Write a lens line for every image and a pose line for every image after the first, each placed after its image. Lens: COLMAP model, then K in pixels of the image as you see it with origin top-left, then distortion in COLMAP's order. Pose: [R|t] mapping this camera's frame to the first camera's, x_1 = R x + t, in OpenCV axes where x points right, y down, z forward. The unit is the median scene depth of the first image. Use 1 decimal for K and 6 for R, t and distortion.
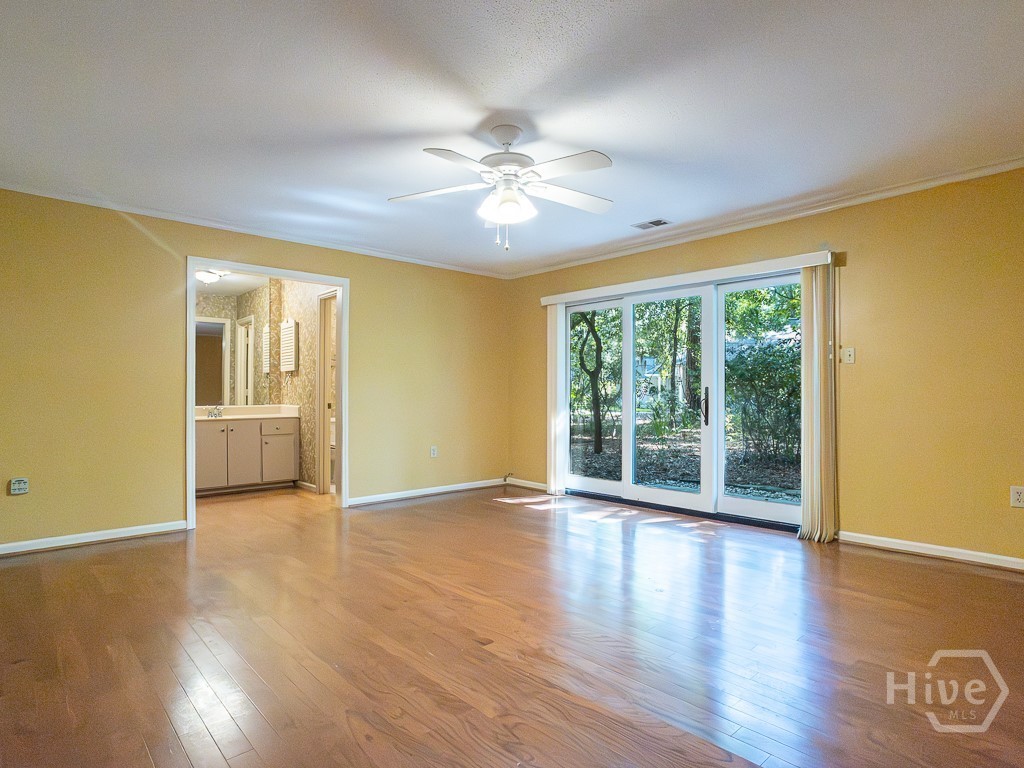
lens RADIAL K [[569.2, 0, 512.0], [0, 569.2, 384.0], [0, 0, 1]] dist [-0.066526, 0.045864]
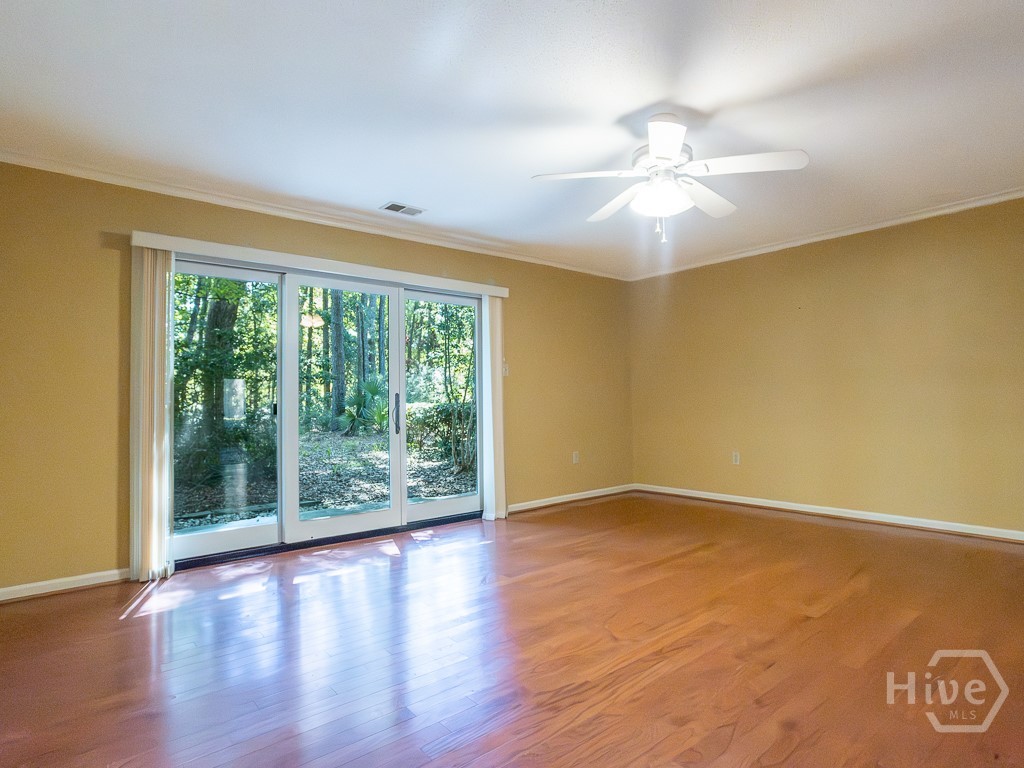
lens RADIAL K [[569.2, 0, 512.0], [0, 569.2, 384.0], [0, 0, 1]] dist [-0.066526, 0.045864]
pose [[0.033182, 0.027393, 0.999074, -0.670324], [-0.011386, 0.999570, -0.027028, 0.013384], [-0.999384, -0.010478, 0.033480, 0.863952]]
